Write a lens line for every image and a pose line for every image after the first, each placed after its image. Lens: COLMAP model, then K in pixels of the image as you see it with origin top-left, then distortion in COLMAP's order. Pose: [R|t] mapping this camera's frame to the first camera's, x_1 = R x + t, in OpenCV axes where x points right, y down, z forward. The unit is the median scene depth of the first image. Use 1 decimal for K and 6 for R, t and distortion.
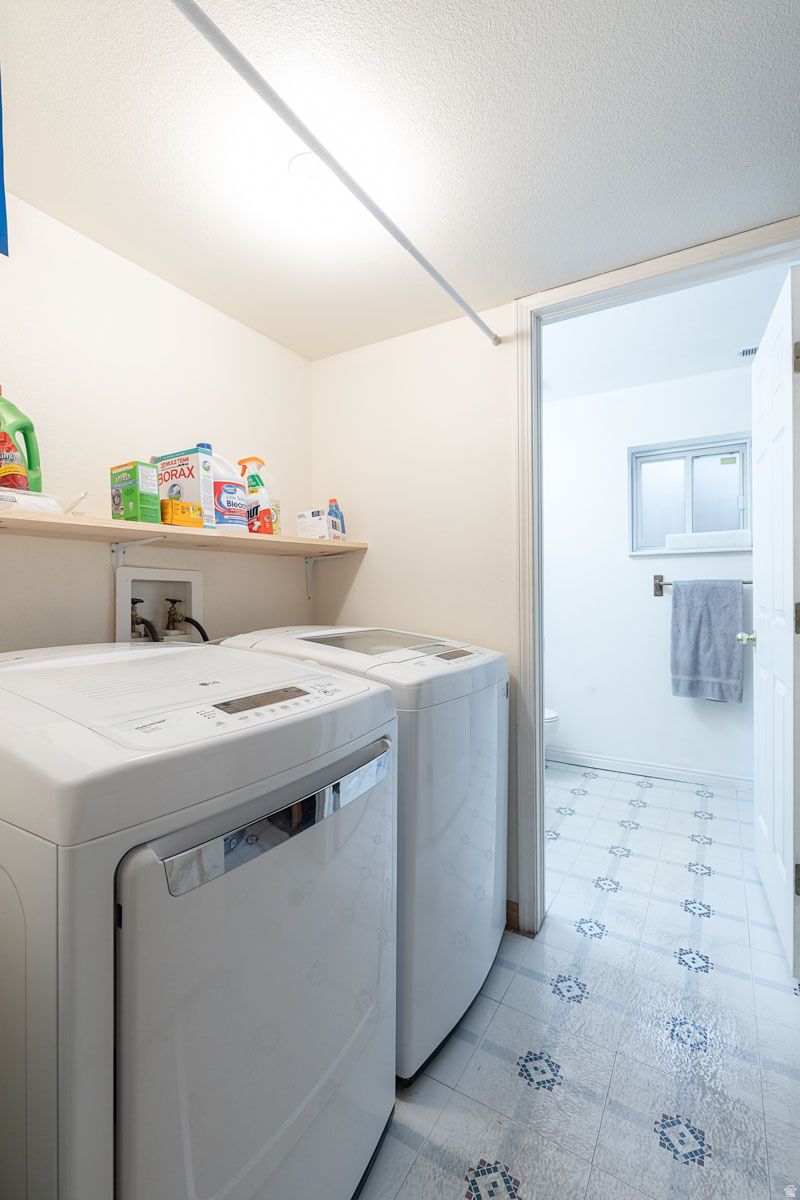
lens RADIAL K [[555.6, 0, 397.0], [0, 555.6, 588.9], [0, 0, 1]] dist [-0.003865, 0.000969]
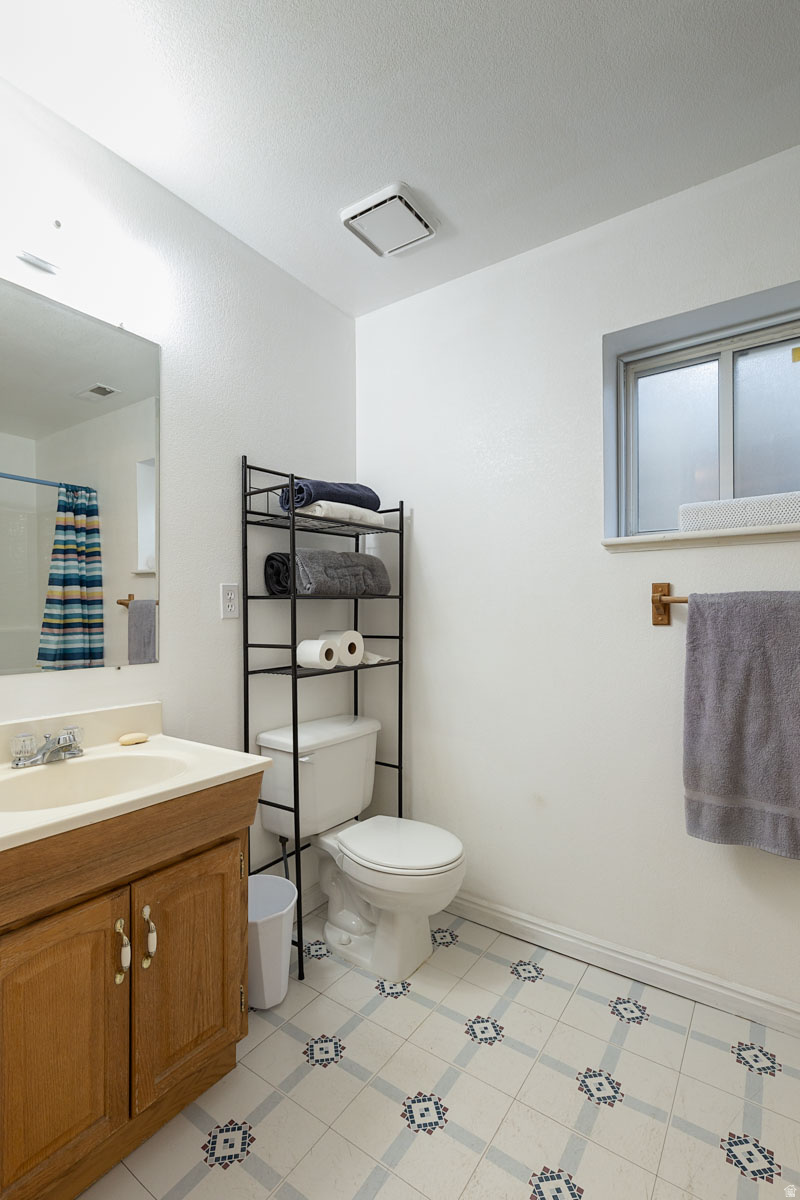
lens RADIAL K [[555.6, 0, 406.9], [0, 555.6, 608.7], [0, 0, 1]] dist [-0.003865, 0.000969]
pose [[0.997037, -0.004296, -0.076799, 0.281906], [0.004797, 0.999968, 0.006349, -0.005906], [0.076770, -0.006698, 0.997026, 0.486481]]
